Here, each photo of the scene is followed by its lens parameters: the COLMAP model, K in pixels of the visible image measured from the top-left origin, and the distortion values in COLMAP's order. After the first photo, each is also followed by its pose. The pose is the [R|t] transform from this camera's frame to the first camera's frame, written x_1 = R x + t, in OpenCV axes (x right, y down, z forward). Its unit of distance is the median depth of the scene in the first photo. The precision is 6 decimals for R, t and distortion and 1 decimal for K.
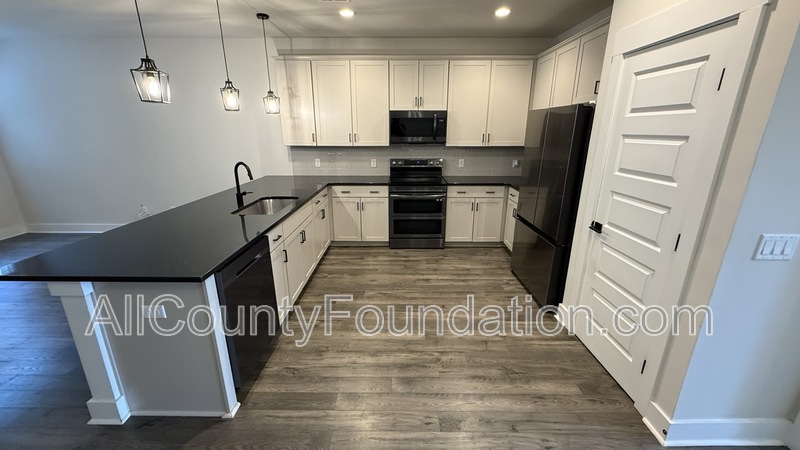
lens RADIAL K [[319.2, 0, 397.4], [0, 319.2, 223.5], [0, 0, 1]] dist [0.000931, -0.000374]
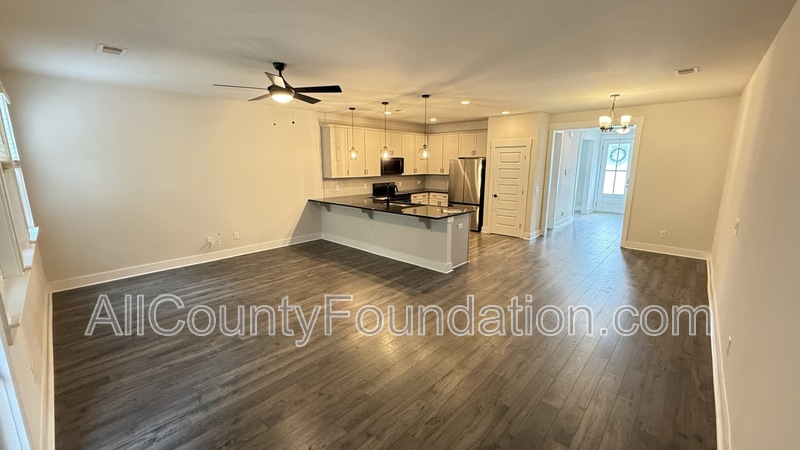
lens RADIAL K [[319.2, 0, 395.0], [0, 319.2, 227.3], [0, 0, 1]] dist [0.000931, -0.000374]
pose [[0.680581, -0.147651, 0.717641, -1.379827], [0.209376, 0.977832, 0.002620, 0.058618], [-0.702119, 0.148474, 0.696409, -0.297161]]
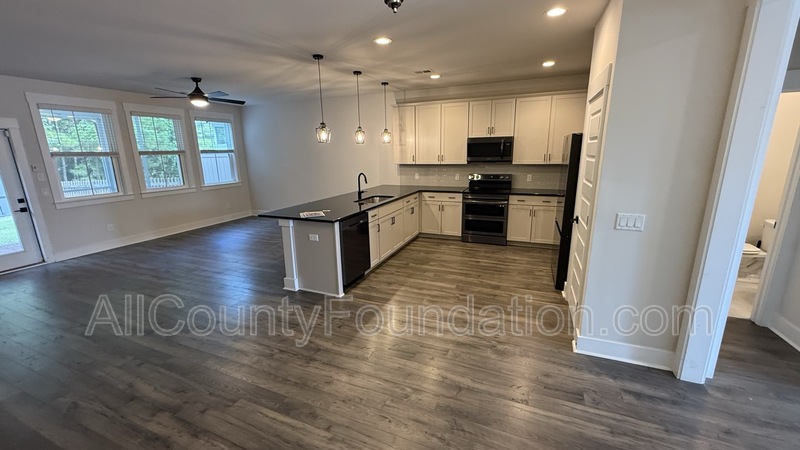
lens RADIAL K [[319.2, 0, 396.8], [0, 319.2, 222.2], [0, 0, 1]] dist [0.000931, -0.000374]
pose [[0.921856, 0.067934, -0.381532, 0.237130], [-0.091891, 0.994756, -0.044904, 0.086998], [0.376481, 0.076454, 0.923264, -0.327118]]
